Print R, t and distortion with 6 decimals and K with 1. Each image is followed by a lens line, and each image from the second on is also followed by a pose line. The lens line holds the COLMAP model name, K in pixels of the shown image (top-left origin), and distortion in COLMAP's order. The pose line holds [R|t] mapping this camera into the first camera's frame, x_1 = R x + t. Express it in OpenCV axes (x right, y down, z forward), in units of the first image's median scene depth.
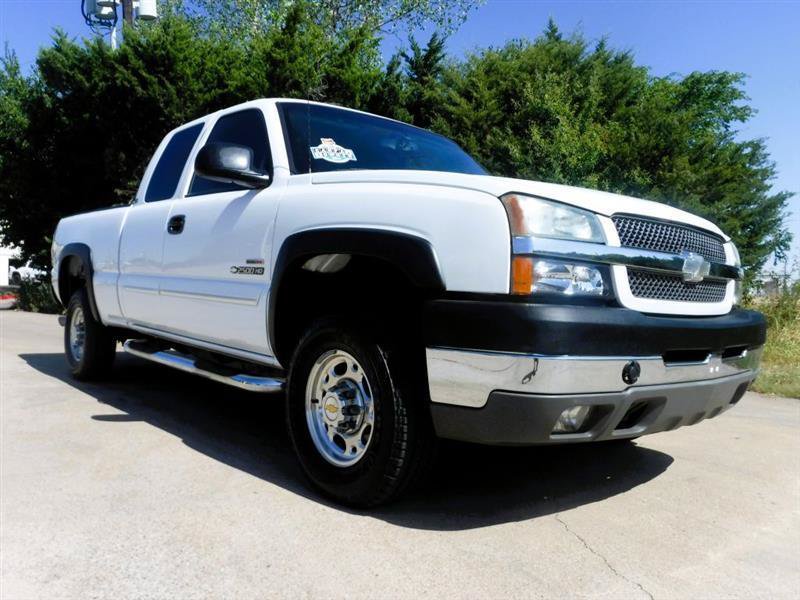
lens RADIAL K [[662.6, 0, 405.9], [0, 662.6, 299.1], [0, 0, 1]] dist [-0.099758, 0.038367]
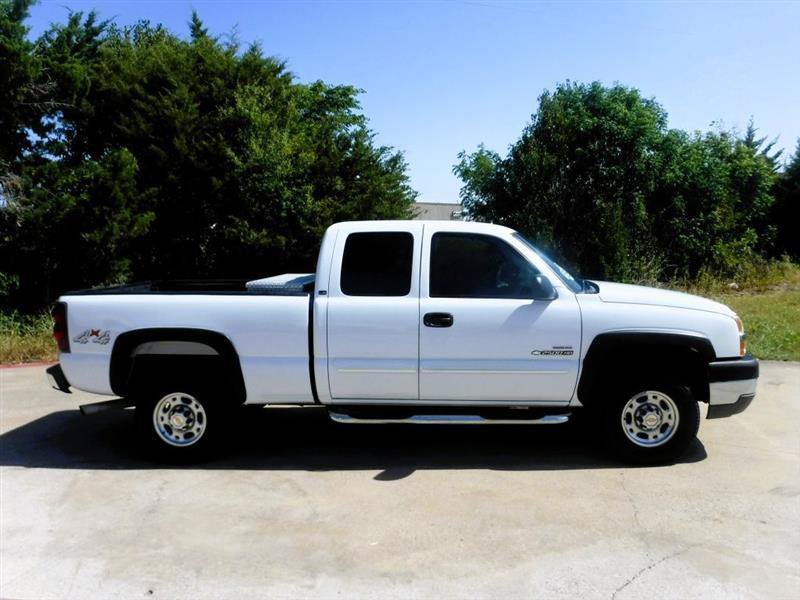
lens RADIAL K [[662.6, 0, 399.8], [0, 662.6, 304.4], [0, 0, 1]] dist [-0.099758, 0.038367]
pose [[0.710255, -0.122468, 0.693210, -1.033355], [0.057001, 0.991522, 0.116768, -0.238805], [-0.701633, -0.043421, 0.711214, 0.070059]]
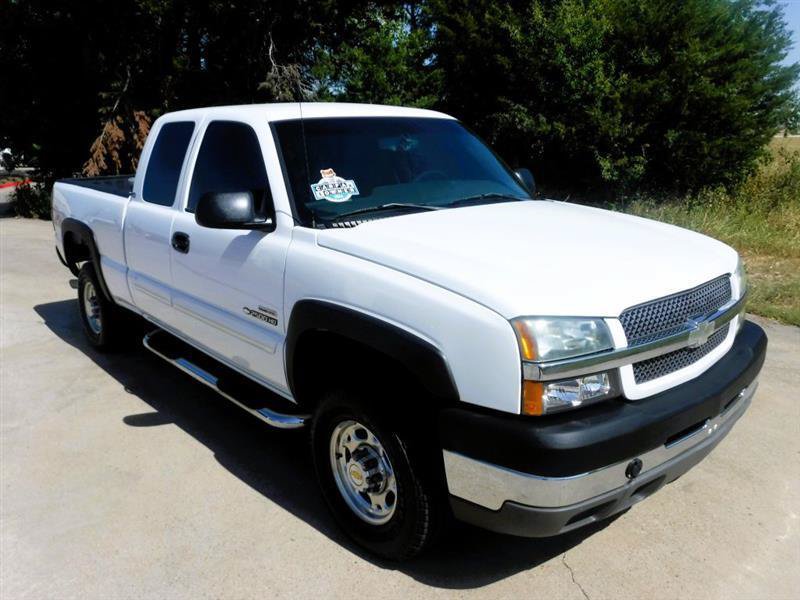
lens RADIAL K [[662.6, 0, 406.8], [0, 662.6, 299.0], [0, 0, 1]] dist [-0.099758, 0.038367]
pose [[0.998565, -0.052567, -0.010207, -0.001821], [0.053506, 0.971827, 0.229540, -0.184475], [-0.002147, -0.229757, 0.973246, 0.008580]]
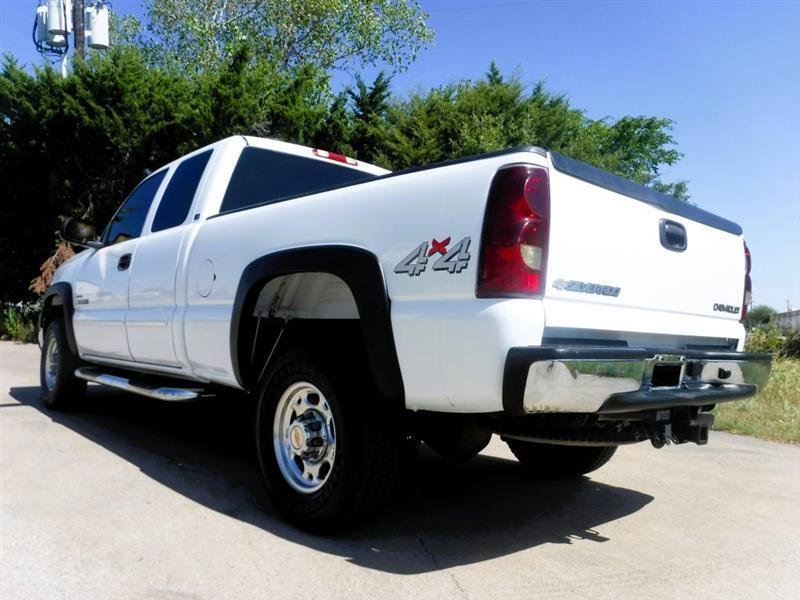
lens RADIAL K [[662.6, 0, 409.9], [0, 662.6, 297.6], [0, 0, 1]] dist [-0.099758, 0.038367]
pose [[0.997405, 0.014492, 0.070521, 0.071122], [-0.011177, 0.998824, -0.047175, -0.003805], [-0.071122, 0.046265, 0.996394, -0.080778]]
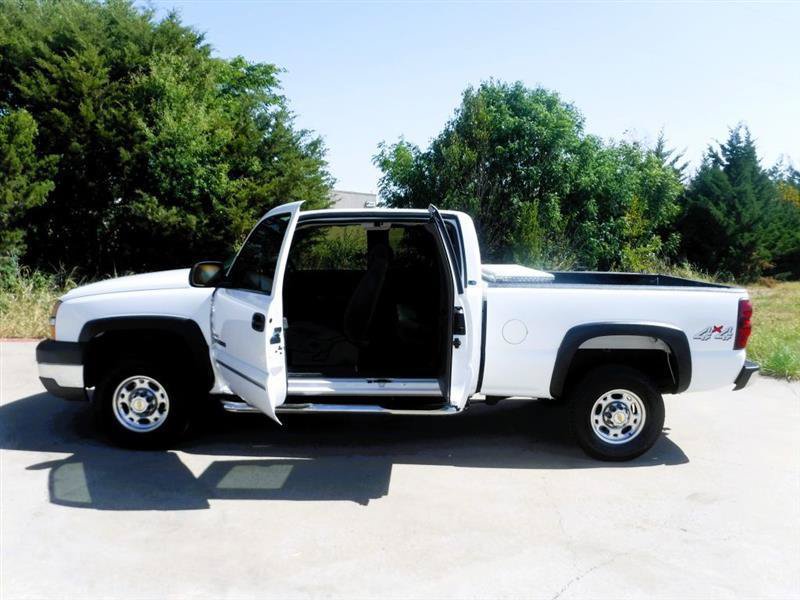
lens RADIAL K [[662.6, 0, 403.0], [0, 662.6, 303.6], [0, 0, 1]] dist [-0.099758, 0.038367]
pose [[0.609683, -0.102748, 0.785957, -1.009319], [-0.006710, 0.990858, 0.134740, -0.236813], [-0.792617, -0.087422, 0.603420, 0.126213]]
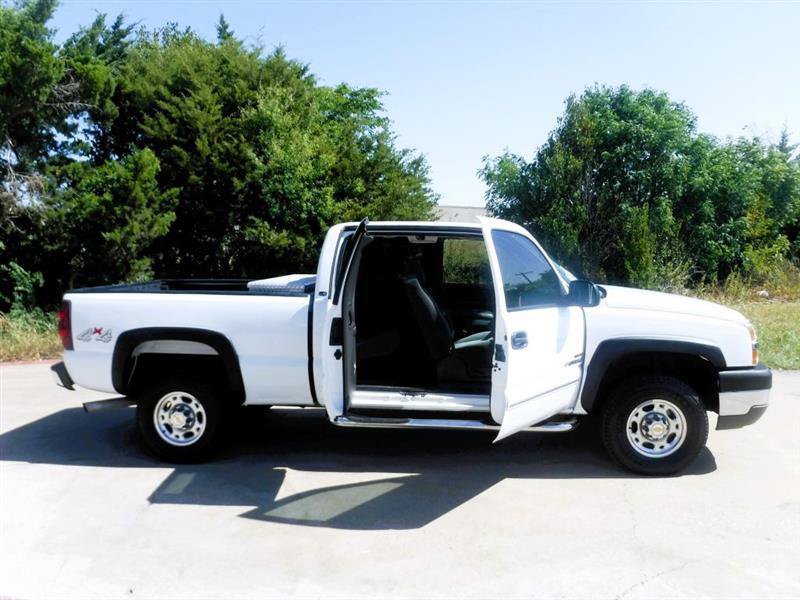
lens RADIAL K [[662.6, 0, 402.2], [0, 662.6, 306.6], [0, 0, 1]] dist [-0.099758, 0.038367]
pose [[0.740377, -0.110818, 0.662994, -0.989129], [0.047477, 0.992475, 0.112871, -0.233117], [-0.670513, -0.052090, 0.740067, 0.049050]]
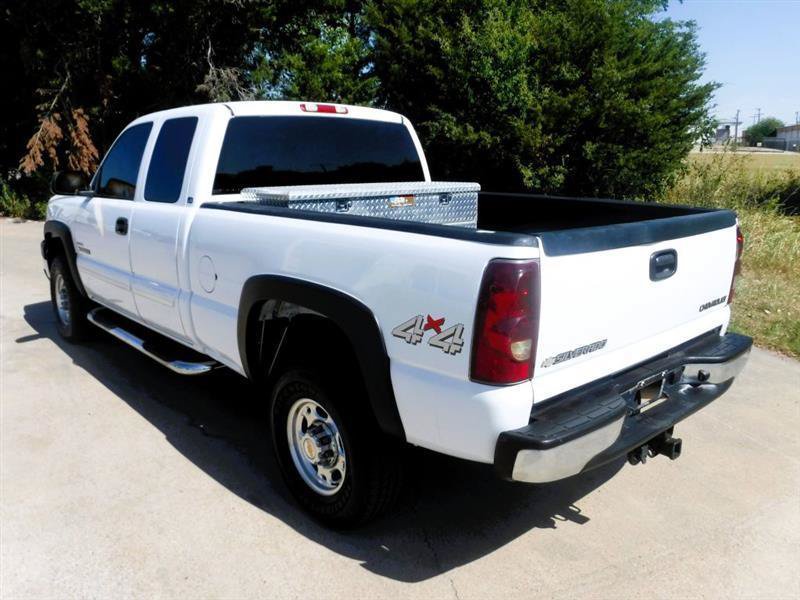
lens RADIAL K [[662.6, 0, 407.9], [0, 662.6, 302.8], [0, 0, 1]] dist [-0.099758, 0.038367]
pose [[0.997130, -0.038793, 0.065021, 0.073653], [0.022982, 0.973326, 0.228273, -0.177410], [-0.072142, -0.226124, 0.971423, -0.087468]]
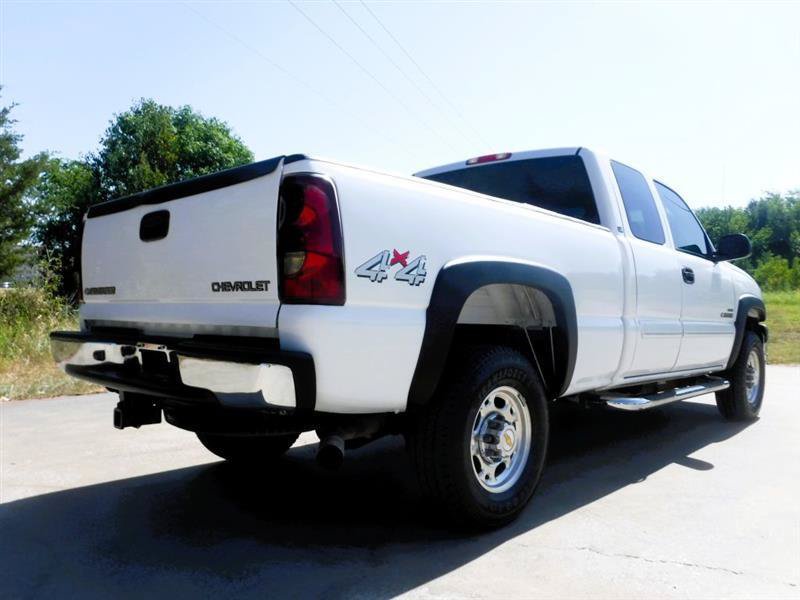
lens RADIAL K [[662.6, 0, 404.2], [0, 662.6, 304.8], [0, 0, 1]] dist [-0.099758, 0.038367]
pose [[-0.092855, -0.042603, 0.994768, -1.116117], [-0.011256, 0.999065, 0.041736, -0.080925], [-0.995616, -0.007322, -0.093247, 1.234817]]
